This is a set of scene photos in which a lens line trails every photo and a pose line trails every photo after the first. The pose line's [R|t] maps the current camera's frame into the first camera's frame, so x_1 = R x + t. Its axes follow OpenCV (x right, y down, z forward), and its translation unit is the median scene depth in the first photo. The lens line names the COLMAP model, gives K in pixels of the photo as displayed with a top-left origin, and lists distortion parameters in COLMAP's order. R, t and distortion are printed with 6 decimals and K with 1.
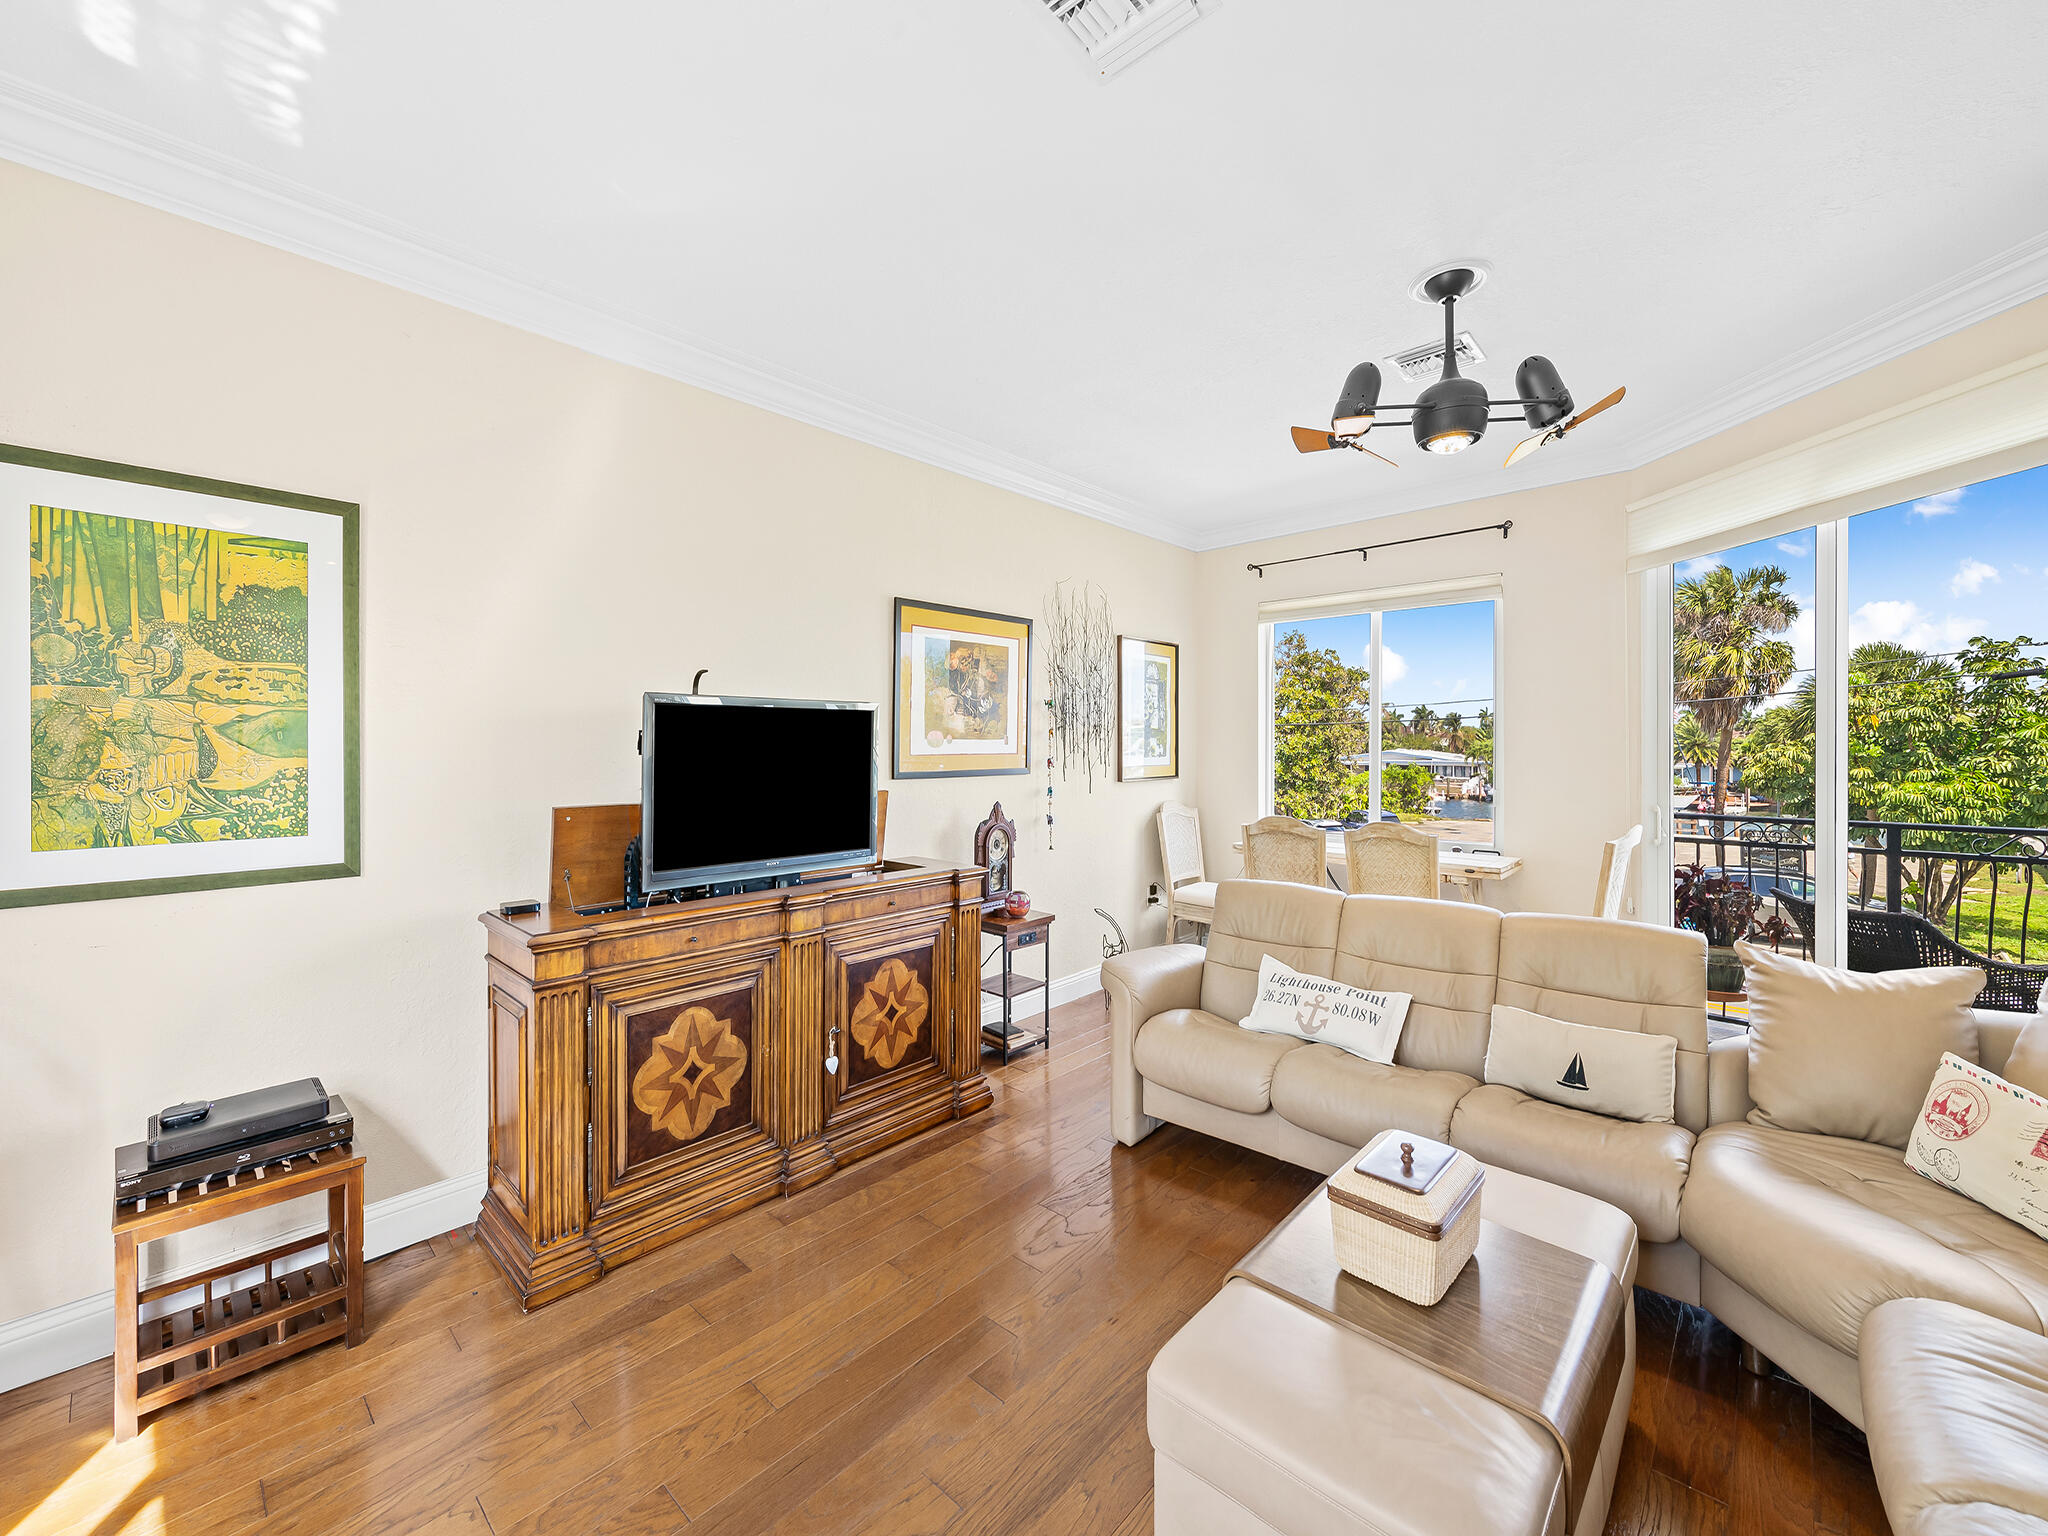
lens RADIAL K [[824.1, 0, 1017.1], [0, 824.1, 747.8], [0, 0, 1]] dist [0.000374, -0.000271]
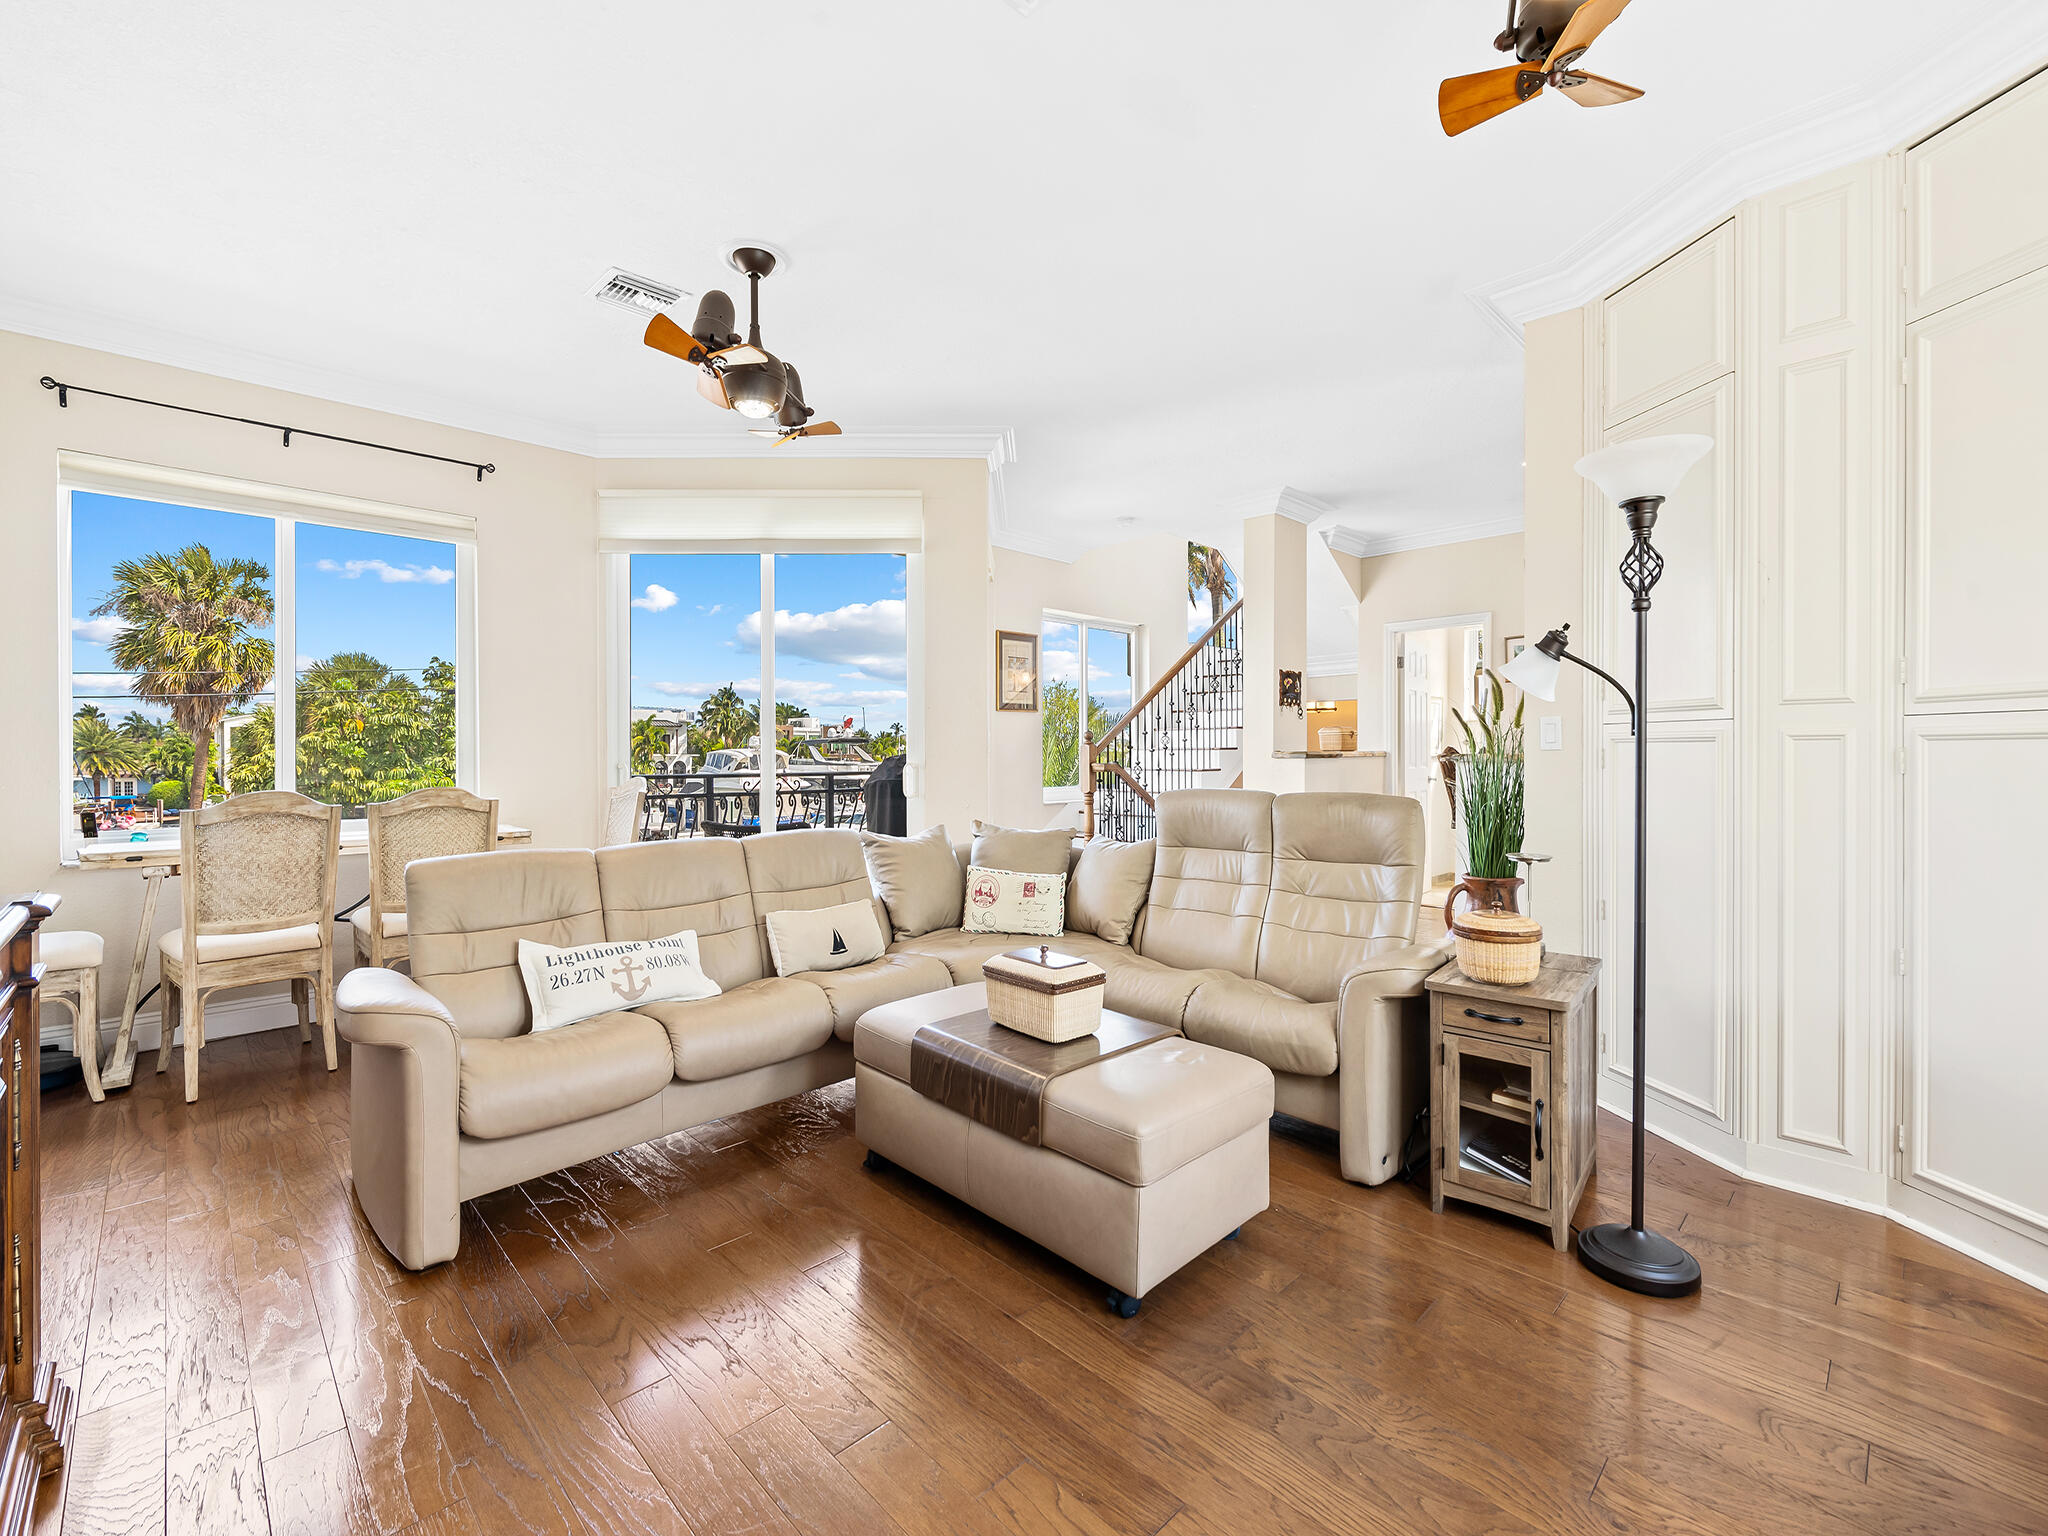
lens RADIAL K [[880.4, 0, 1025.0], [0, 880.4, 759.0], [0, 0, 1]] dist [0.000905, 0.000334]
pose [[0.051211, -0.004510, 0.998678, -0.064121], [0.003535, 0.999984, 0.004335, 0.009625], [-0.998682, 0.003308, 0.051226, 0.059757]]
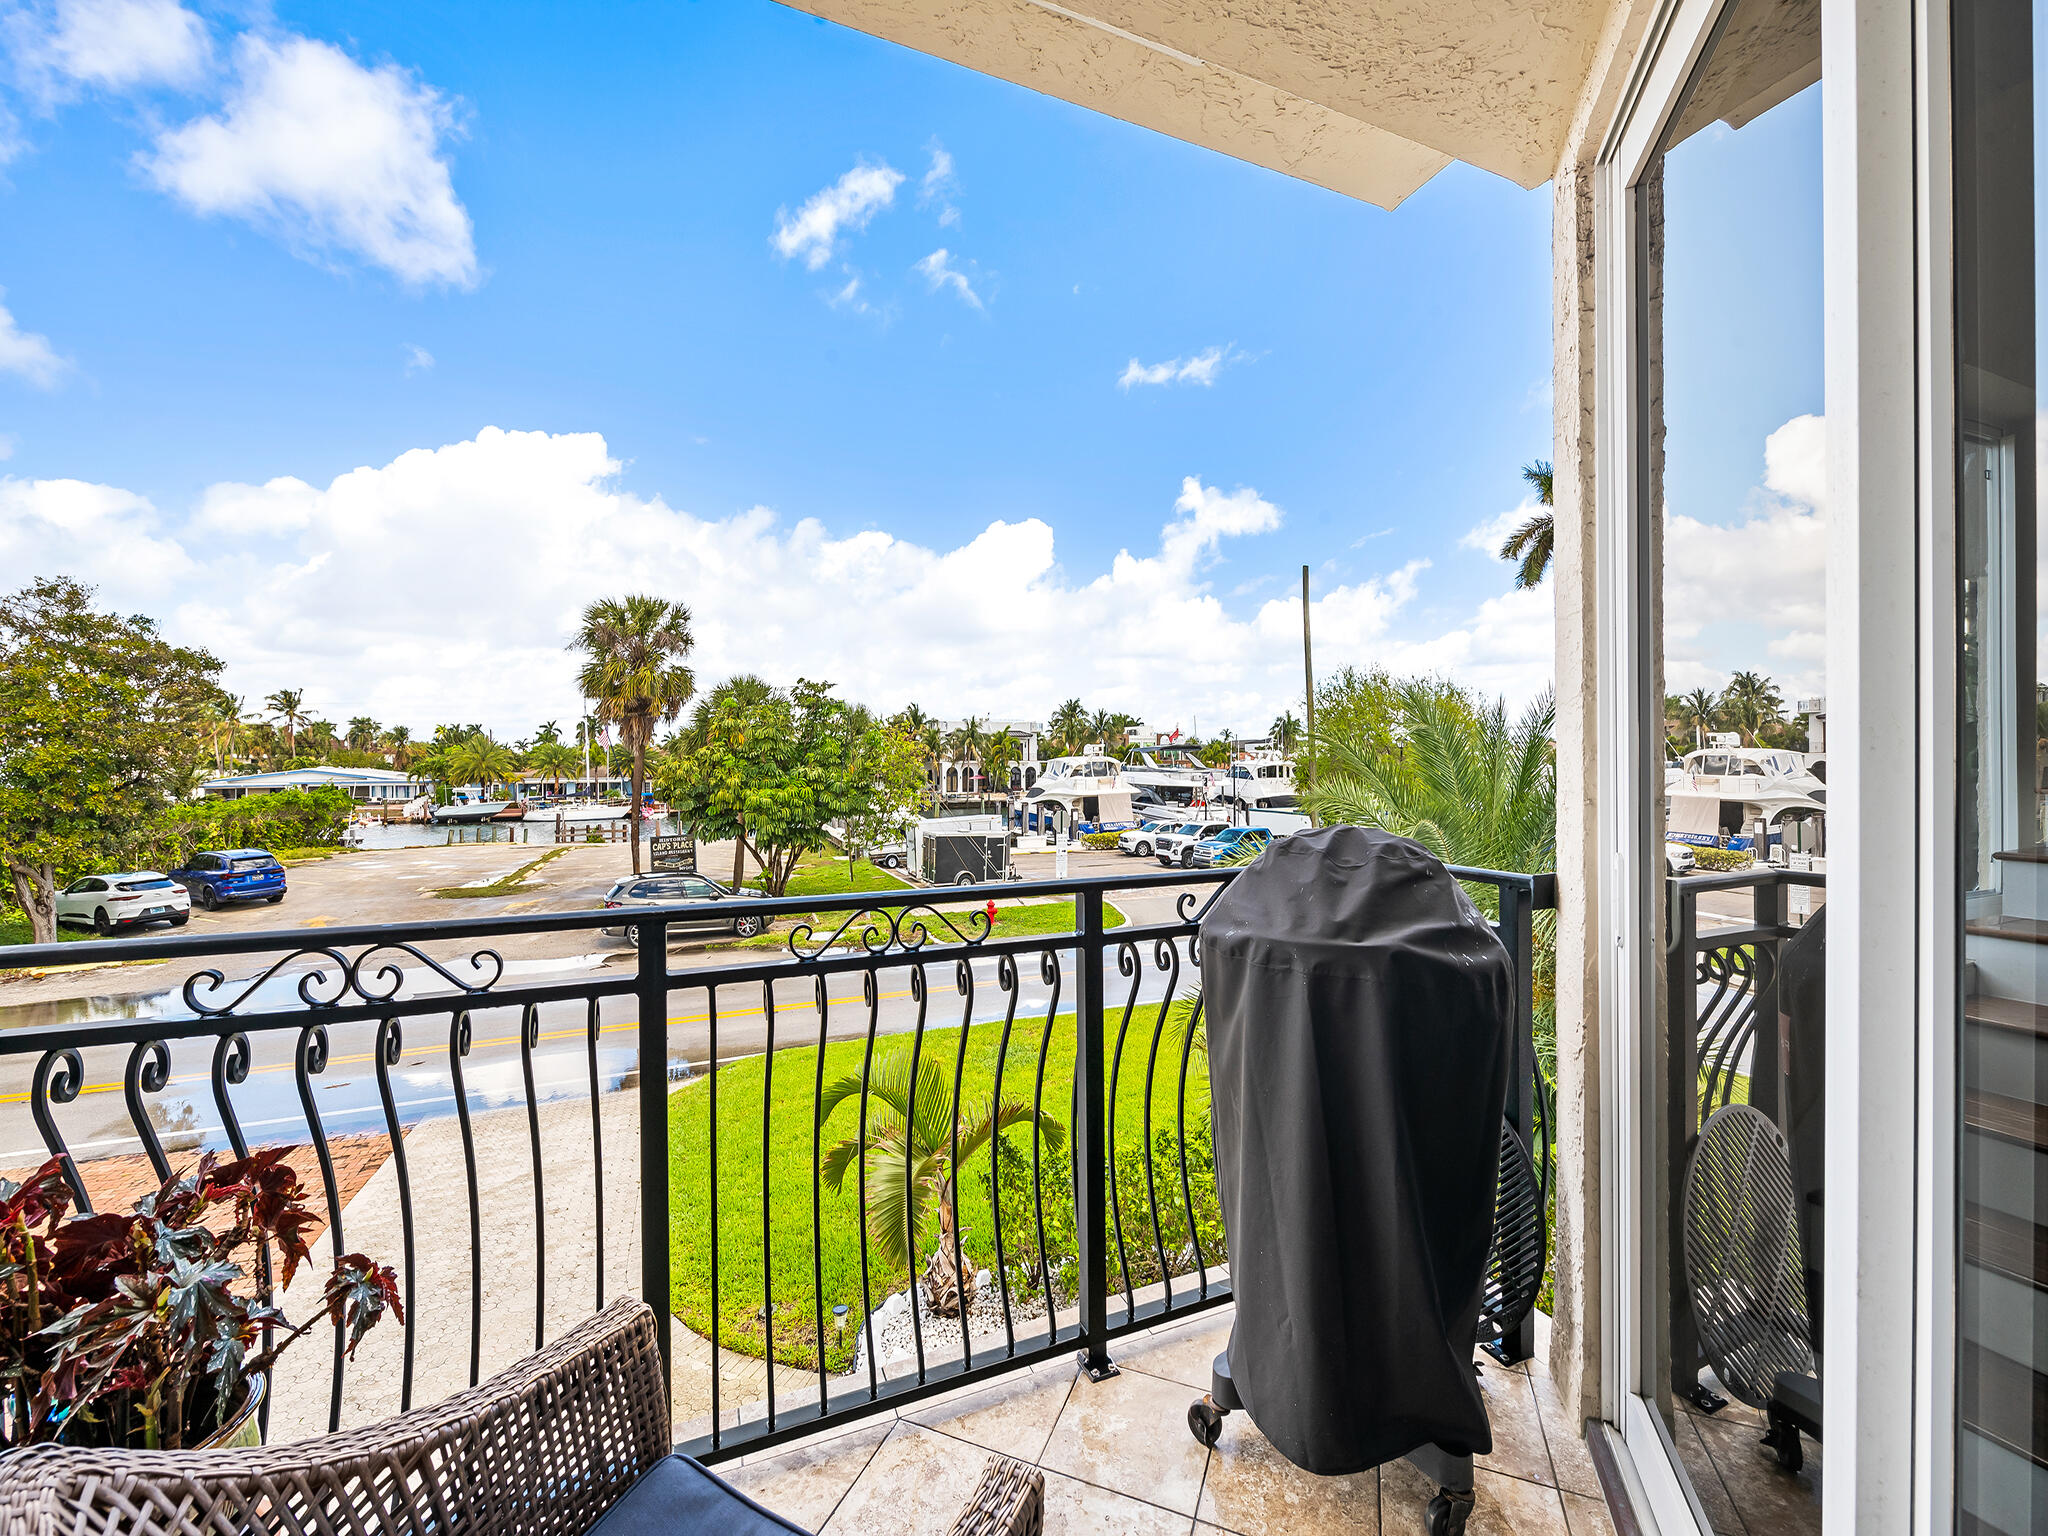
lens RADIAL K [[812.1, 0, 1027.3], [0, 812.1, 765.0], [0, 0, 1]] dist [0.006627, -0.004363]
pose [[0.422117, -0.005418, 0.906525, 0.118850], [0.005333, 0.999980, 0.003493, 0.003695], [-0.906526, 0.003360, 0.422138, 0.103372]]
